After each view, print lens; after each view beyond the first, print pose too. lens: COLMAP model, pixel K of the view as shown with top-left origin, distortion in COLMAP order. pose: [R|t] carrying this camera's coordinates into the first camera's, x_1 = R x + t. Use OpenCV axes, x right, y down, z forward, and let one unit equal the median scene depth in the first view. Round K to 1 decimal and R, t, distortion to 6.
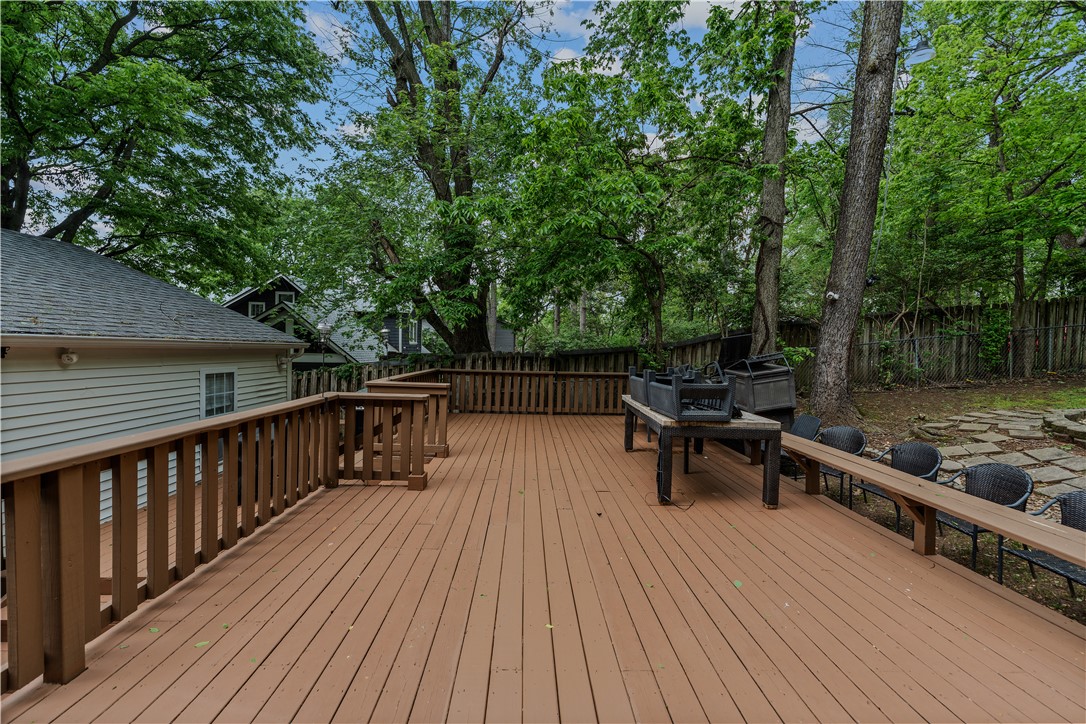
lens RADIAL K [[434.1, 0, 541.7], [0, 434.1, 368.1], [0, 0, 1]] dist [0.004269, -0.001443]
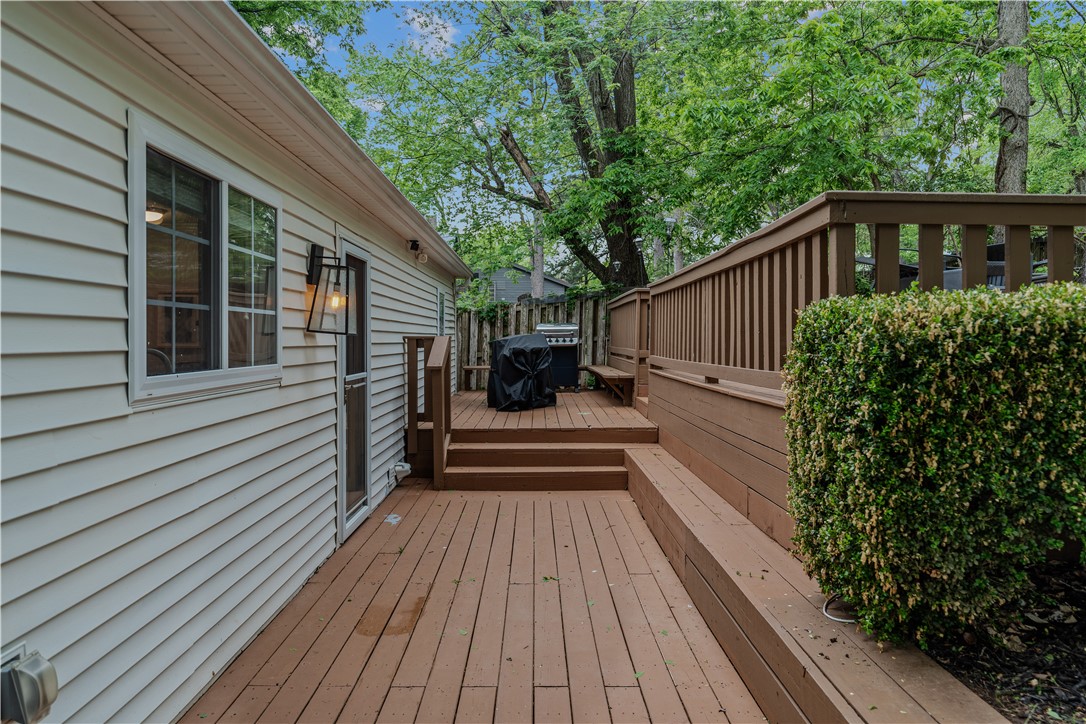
lens RADIAL K [[716.4, 0, 552.6], [0, 716.4, 346.0], [0, 0, 1]] dist [0.004363, -0.000202]
pose [[0.999348, -0.018514, -0.031006, -0.293576], [0.017772, 0.999553, -0.024032, 0.110363], [0.031437, 0.023465, 0.999230, -0.348852]]
